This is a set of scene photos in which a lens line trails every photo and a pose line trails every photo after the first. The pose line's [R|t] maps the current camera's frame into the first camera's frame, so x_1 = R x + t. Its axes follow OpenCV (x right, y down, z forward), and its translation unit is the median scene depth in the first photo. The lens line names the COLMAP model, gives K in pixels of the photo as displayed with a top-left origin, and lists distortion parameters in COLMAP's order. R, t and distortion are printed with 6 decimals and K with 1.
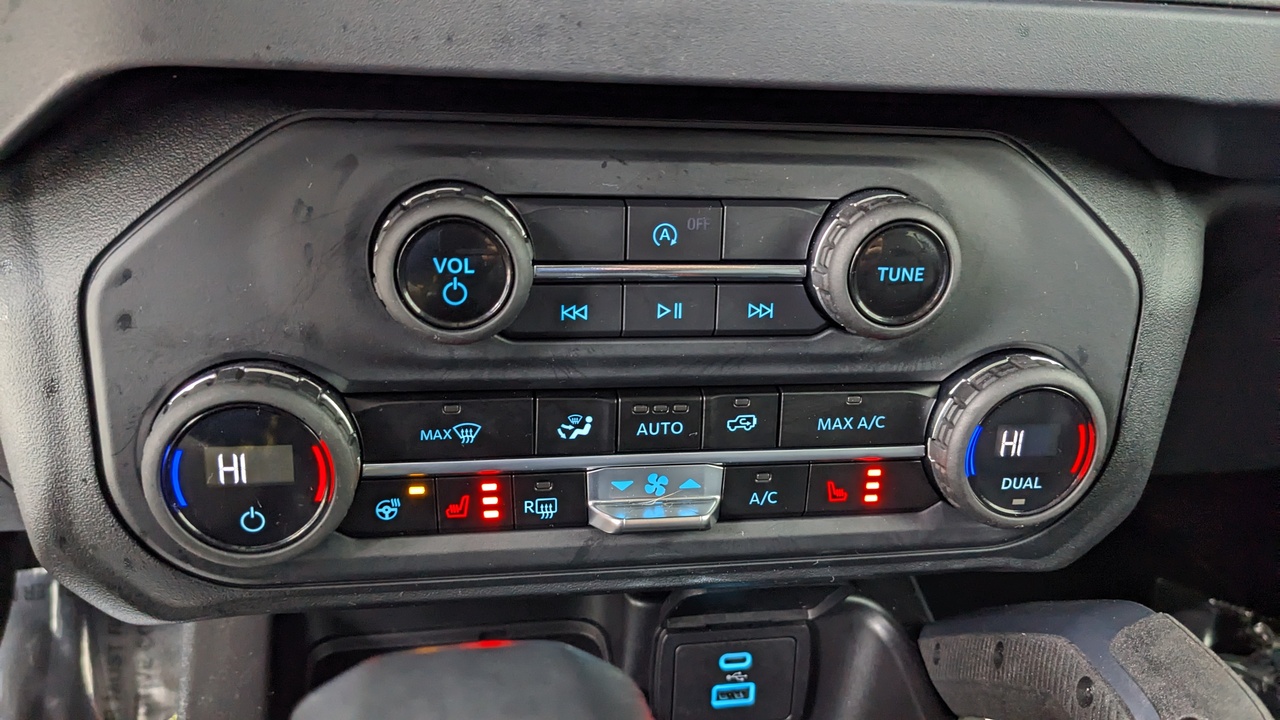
lens RADIAL K [[1043.3, 0, 627.7], [0, 1043.3, 356.7], [0, 0, 1]] dist [0.071275, -0.144003]
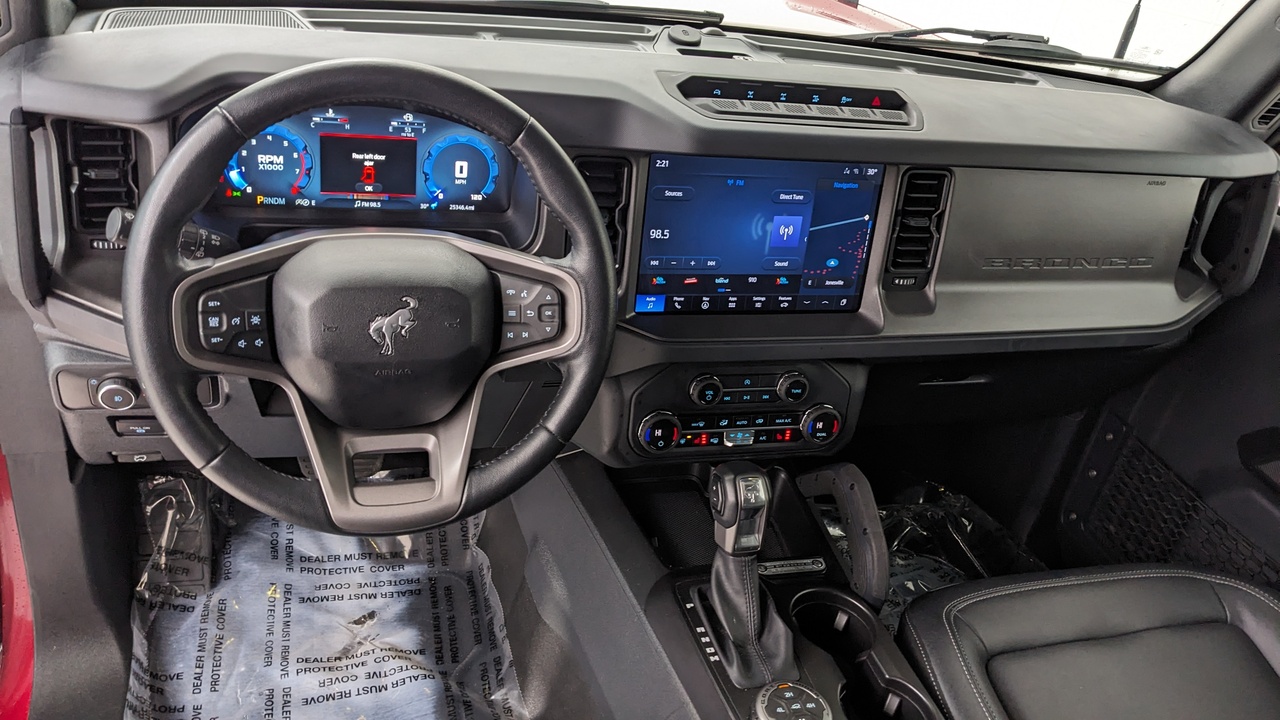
lens RADIAL K [[1036.5, 0, 637.7], [0, 1036.5, 361.5], [0, 0, 1]] dist [0.063467, -0.114349]
pose [[0.990643, 0.004647, 0.136403, -0.925975], [-0.014876, 0.997143, 0.074063, -0.467085], [-0.135669, -0.075399, 0.987881, -2.989633]]
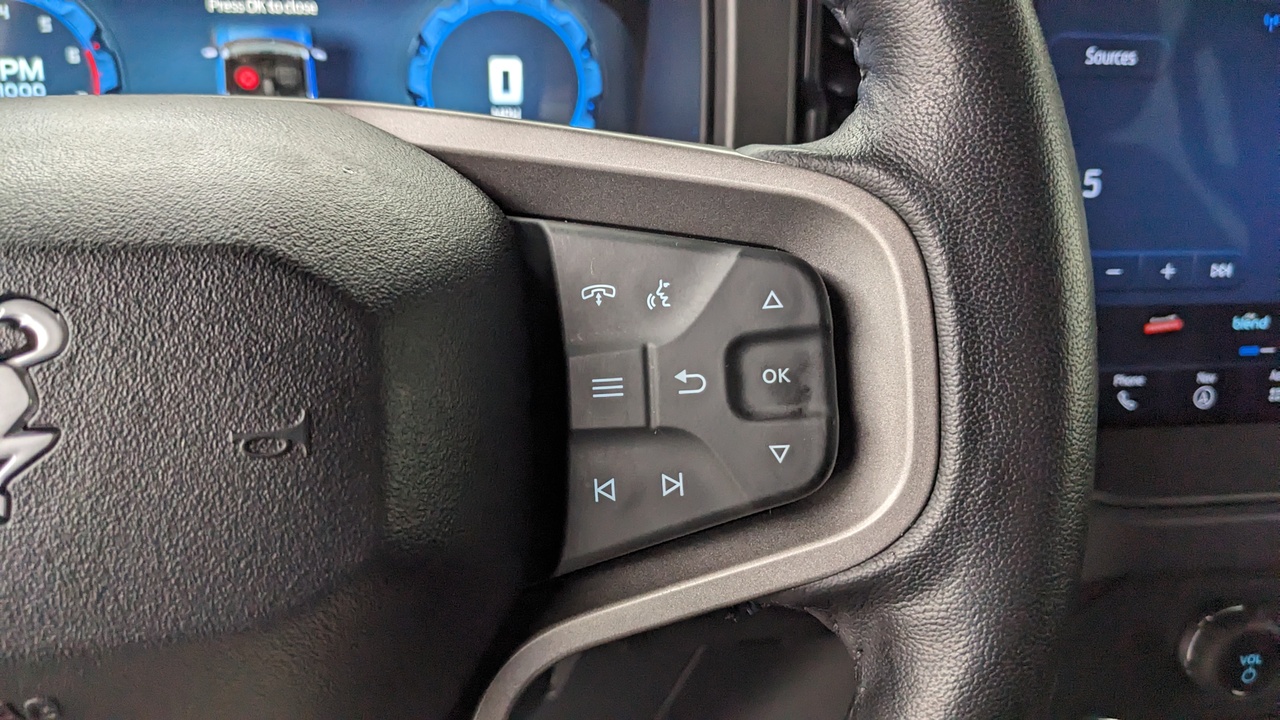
lens RADIAL K [[1036.5, 0, 637.7], [0, 1036.5, 361.5], [0, 0, 1]] dist [0.063467, -0.114349]
pose [[0.999093, -0.033687, -0.026054, -0.837916], [0.030797, 0.994066, -0.104328, -0.322031], [0.029414, 0.103431, 0.994202, -0.544111]]
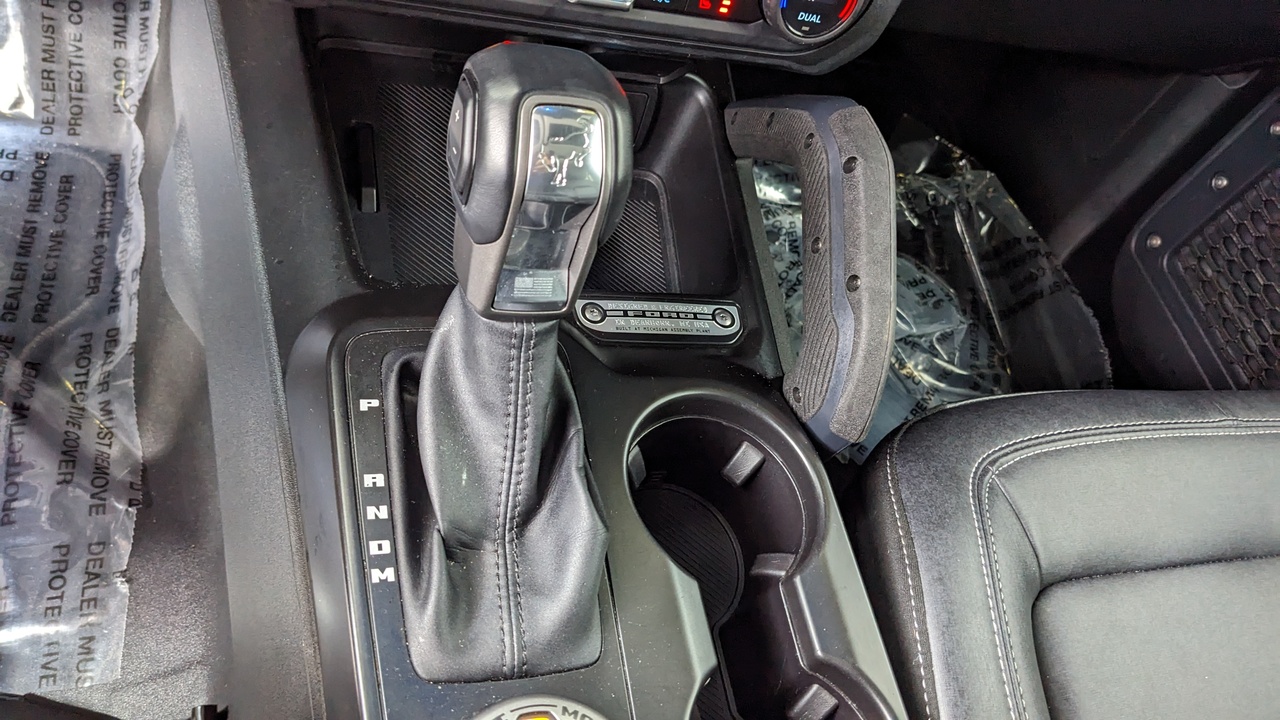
lens RADIAL K [[1043.3, 0, 627.7], [0, 1043.3, 356.7], [0, 0, 1]] dist [0.071275, -0.144003]
pose [[0.969349, 0.119657, 0.214578, -0.206770], [-0.205724, 0.872772, 0.442659, -0.091060], [-0.134311, -0.473235, 0.870637, -0.688727]]
